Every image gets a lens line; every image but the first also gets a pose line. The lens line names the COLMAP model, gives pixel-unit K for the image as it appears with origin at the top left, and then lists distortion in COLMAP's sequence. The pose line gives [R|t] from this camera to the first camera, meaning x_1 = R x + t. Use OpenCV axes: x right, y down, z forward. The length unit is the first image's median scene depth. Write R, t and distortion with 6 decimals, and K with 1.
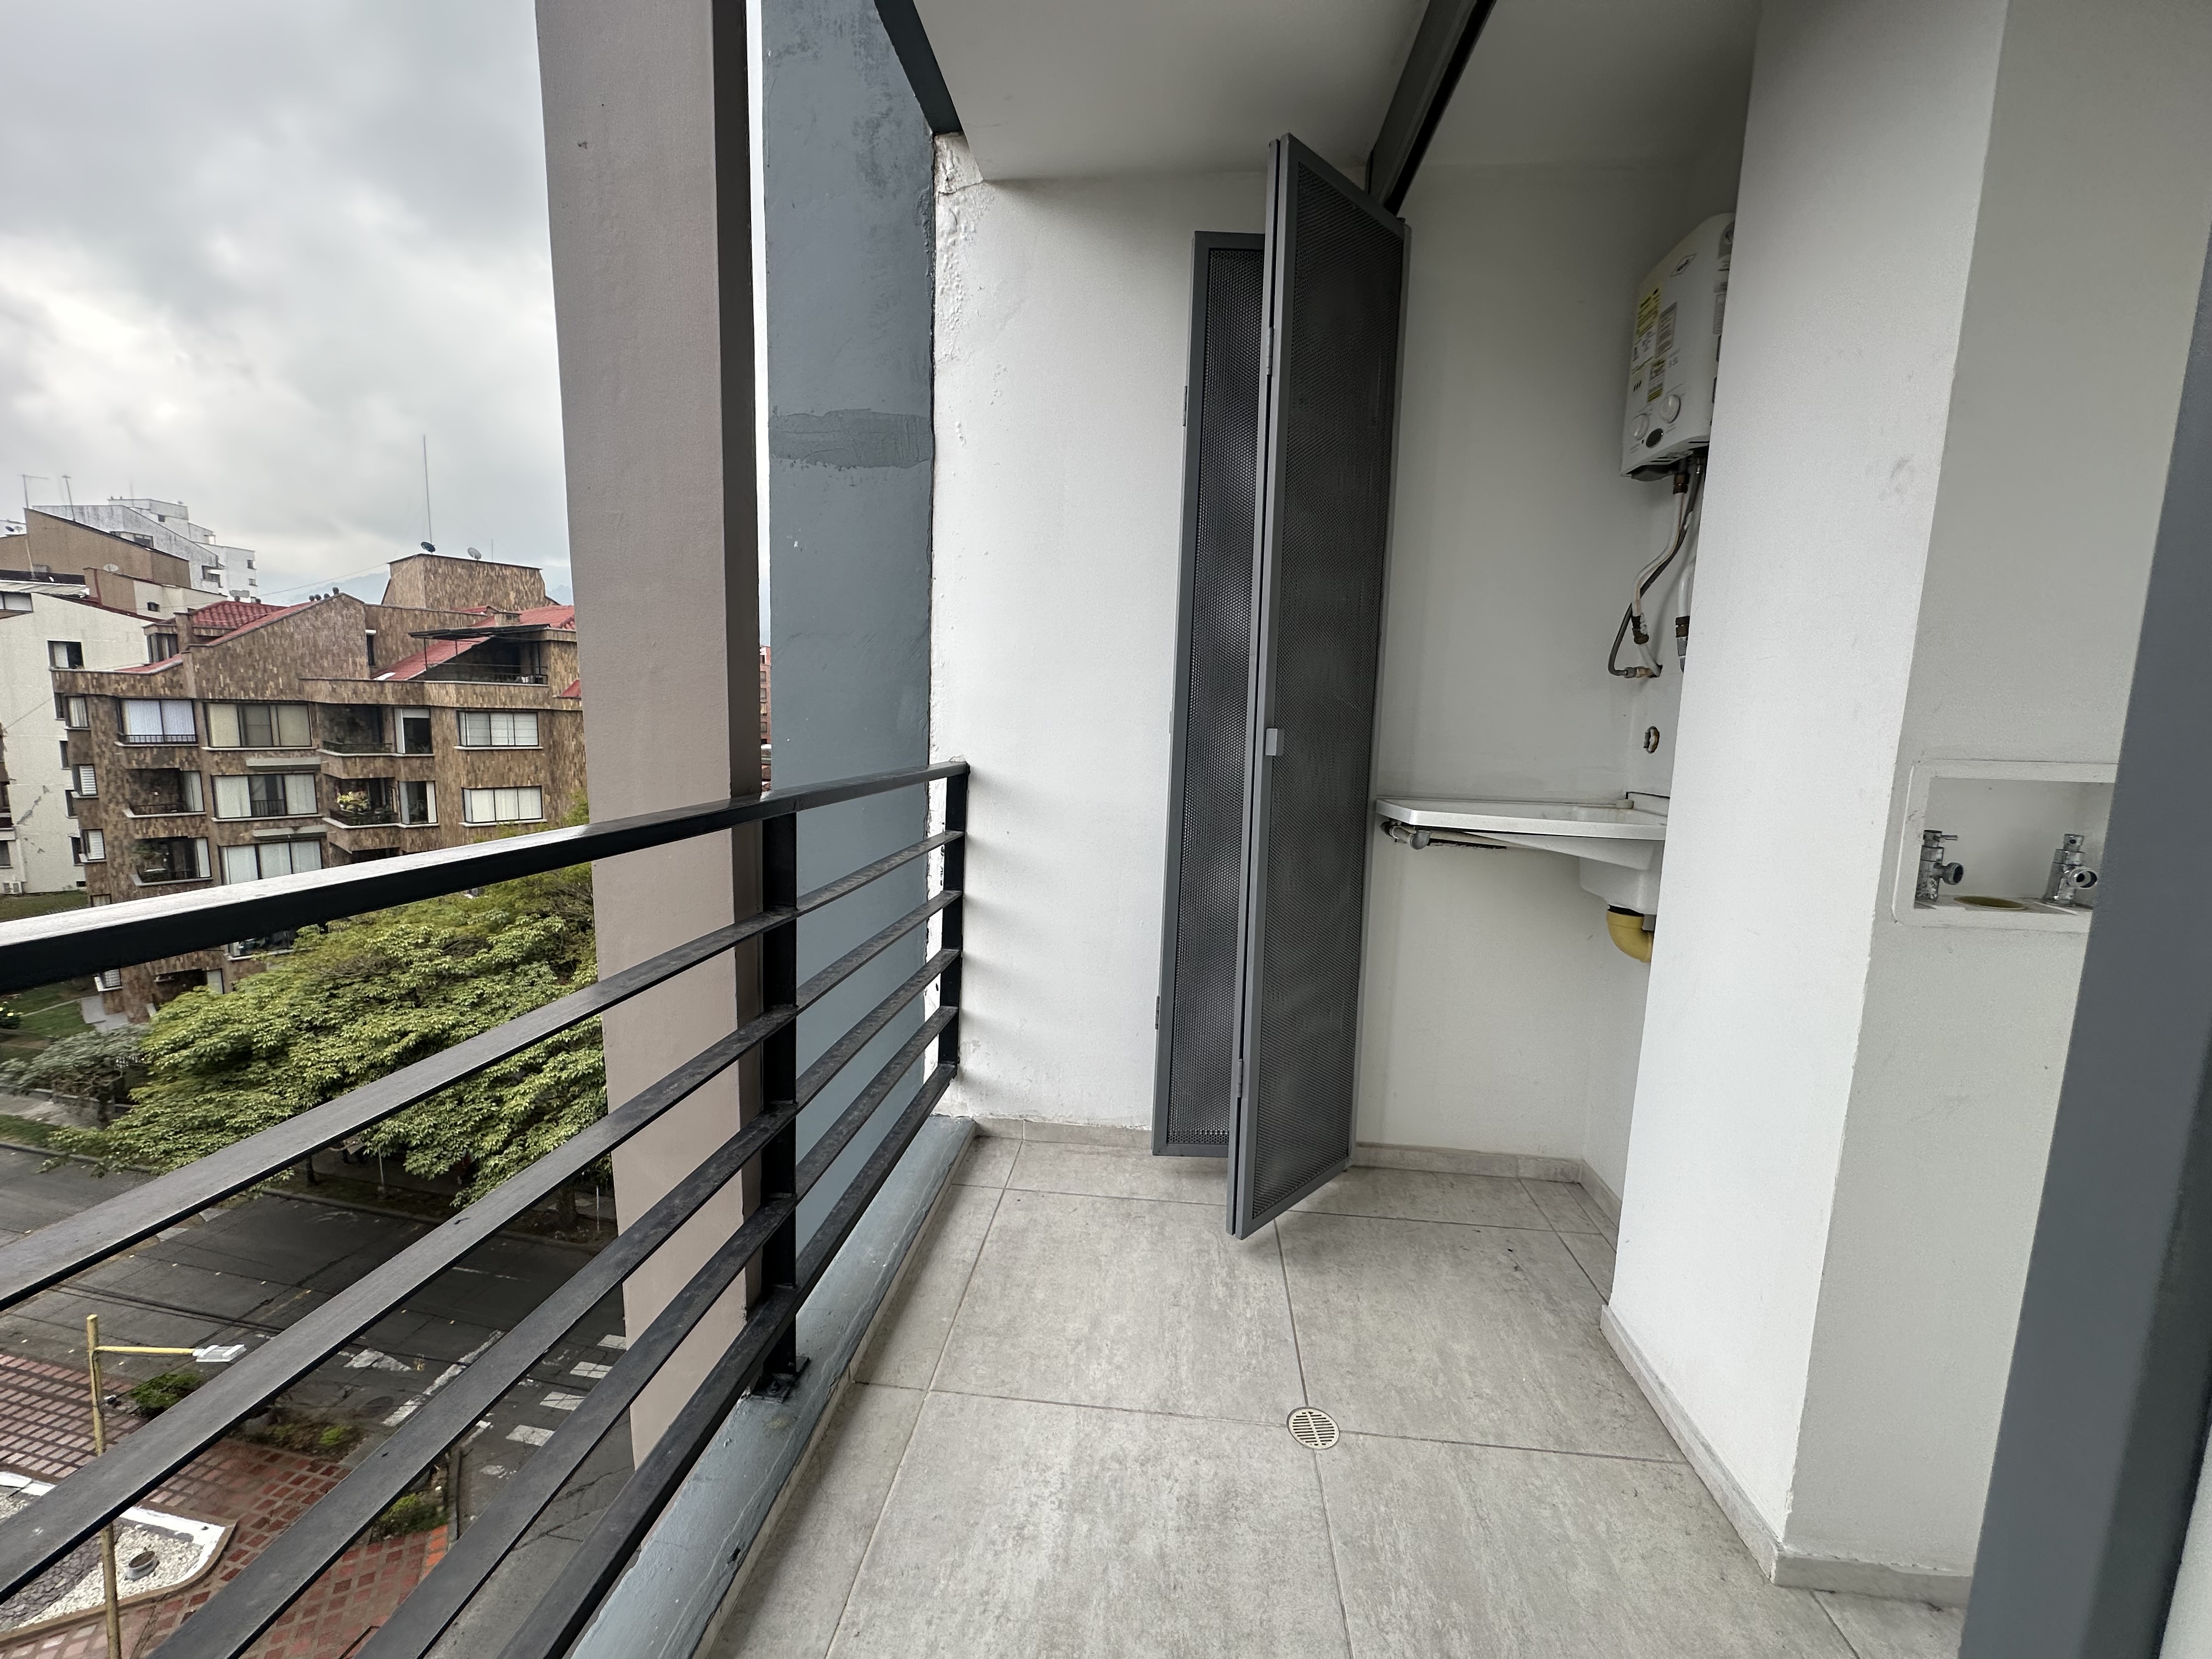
lens RADIAL K [[880.0, 0, 1107.1], [0, 880.0, 829.6], [0, 0, 1]] dist [-0.004723, 0.001029]
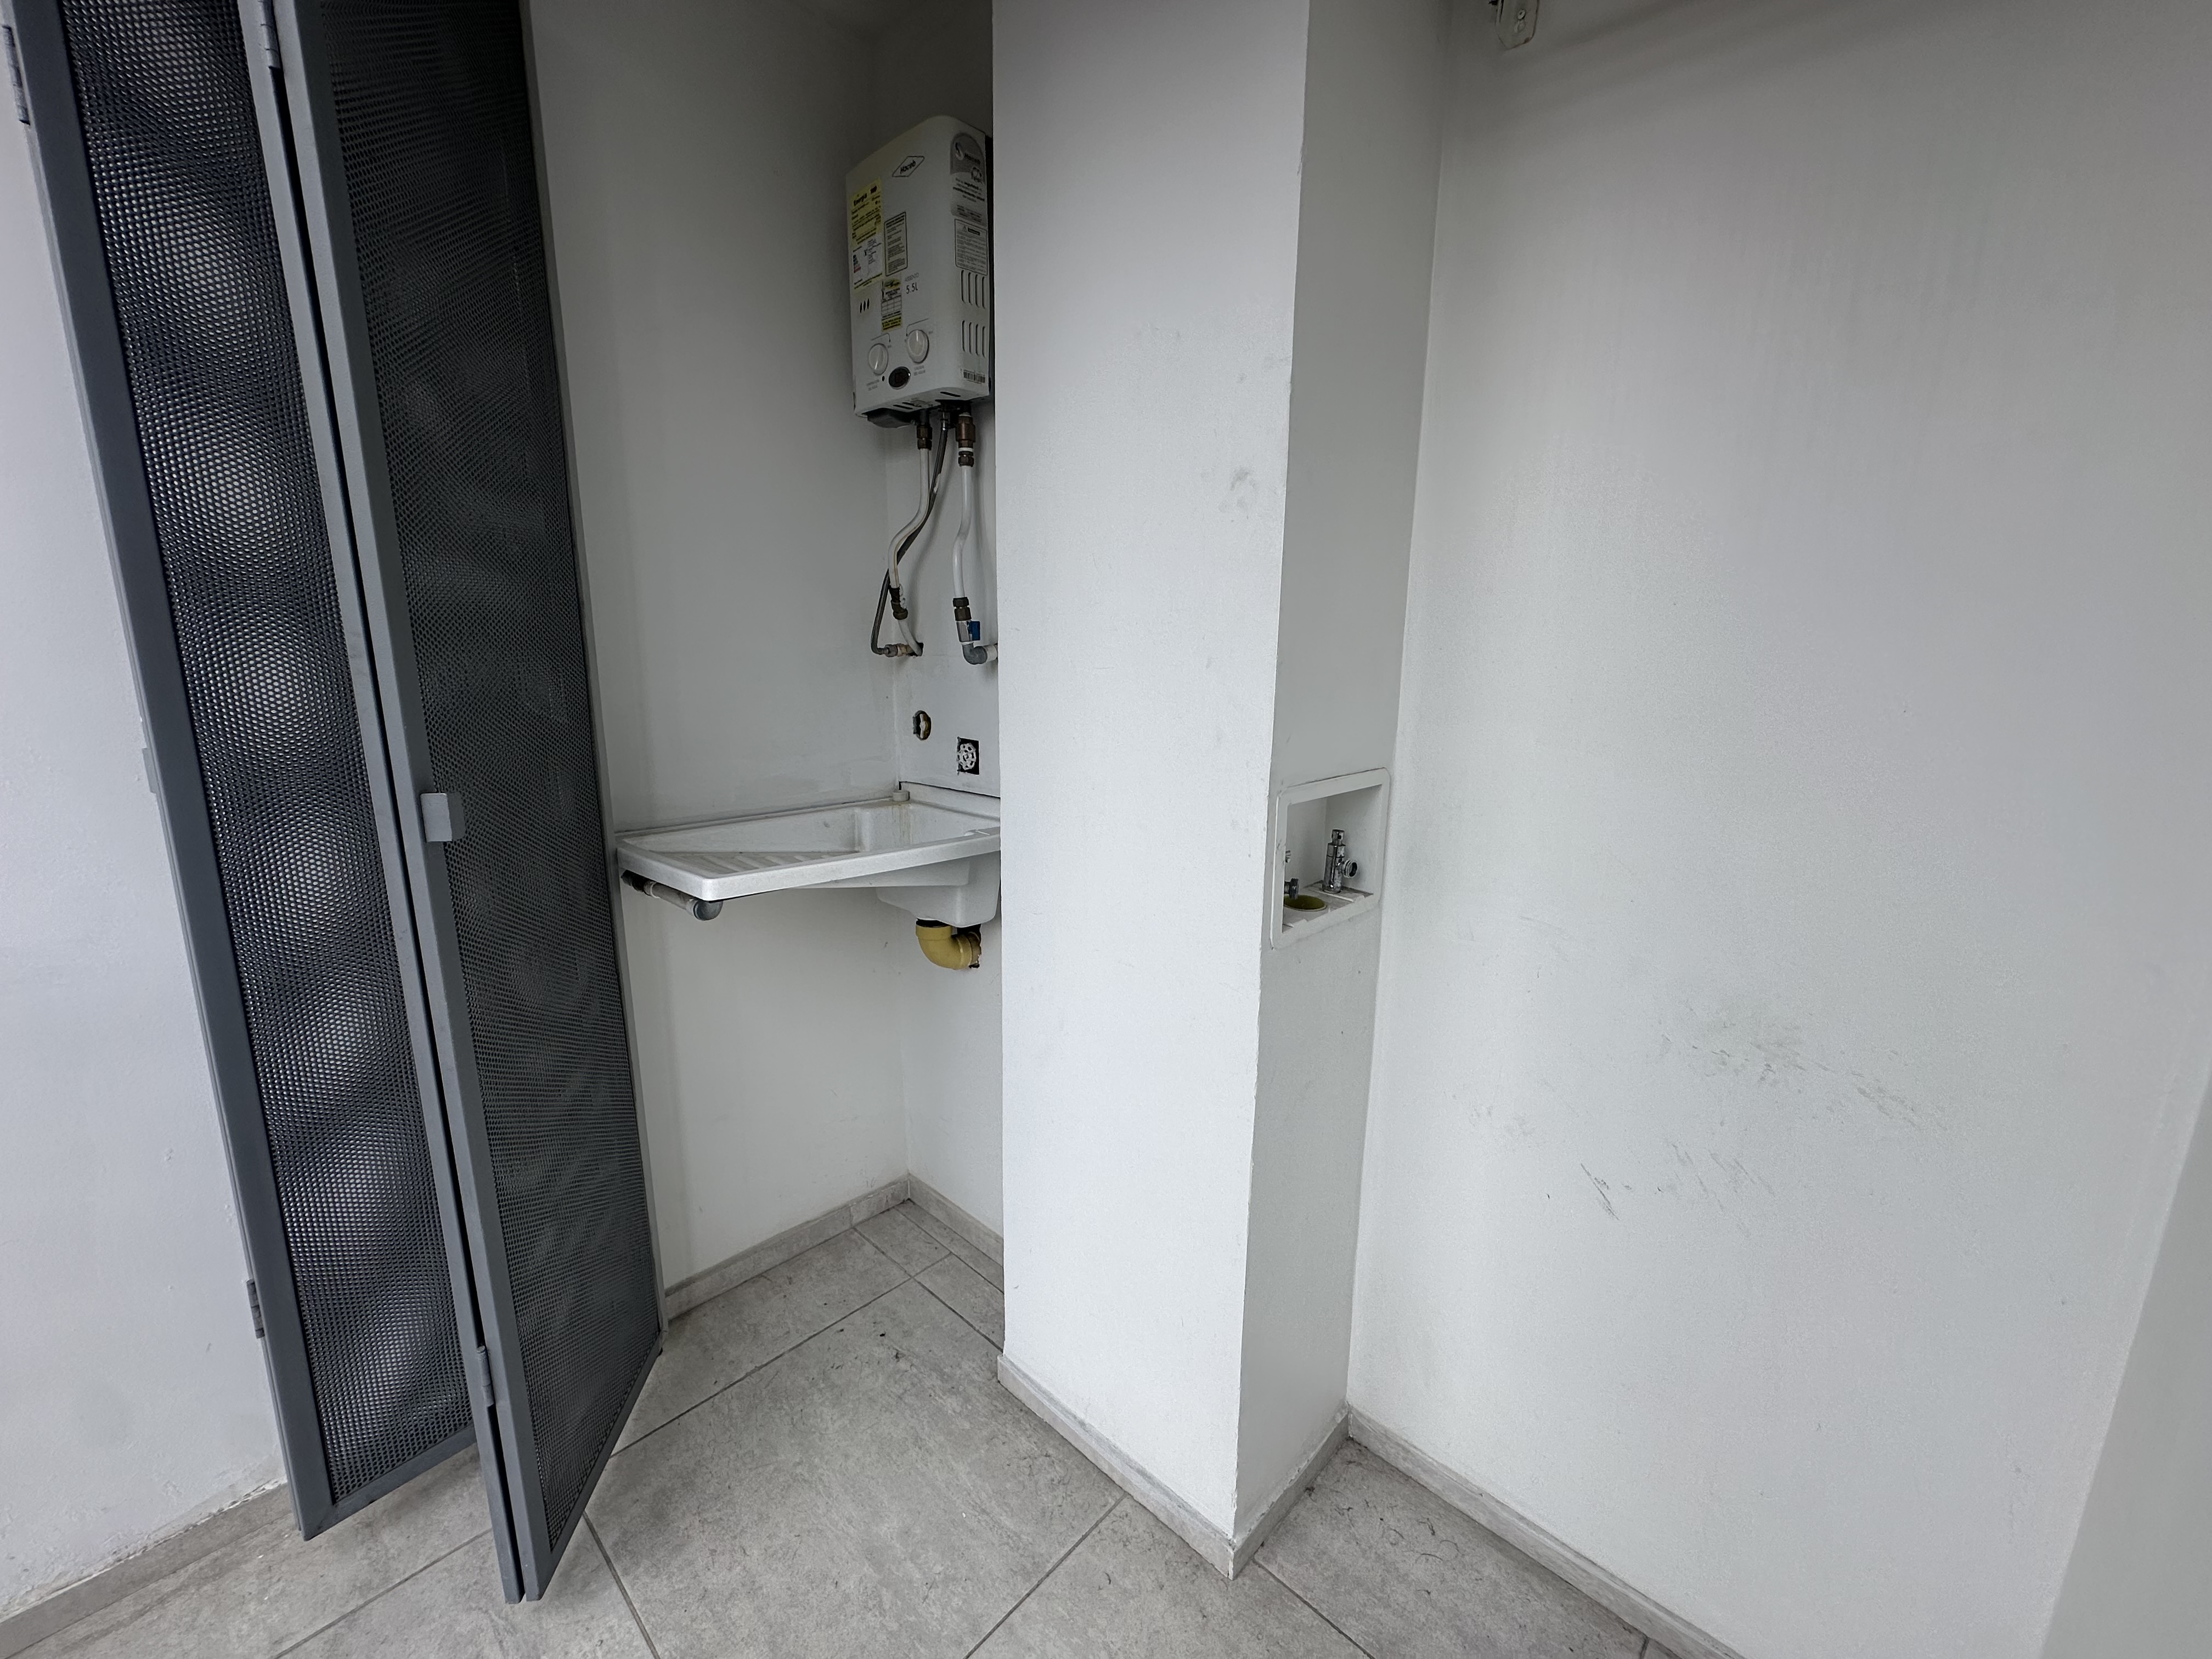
lens RADIAL K [[880.0, 0, 1105.2], [0, 880.0, 828.5], [0, 0, 1]] dist [-0.004723, 0.001029]
pose [[0.614075, -0.177958, 0.768924, 0.019501], [0.109111, 0.984035, 0.140605, -0.113680], [-0.781669, -0.002444, 0.623688, 0.308959]]
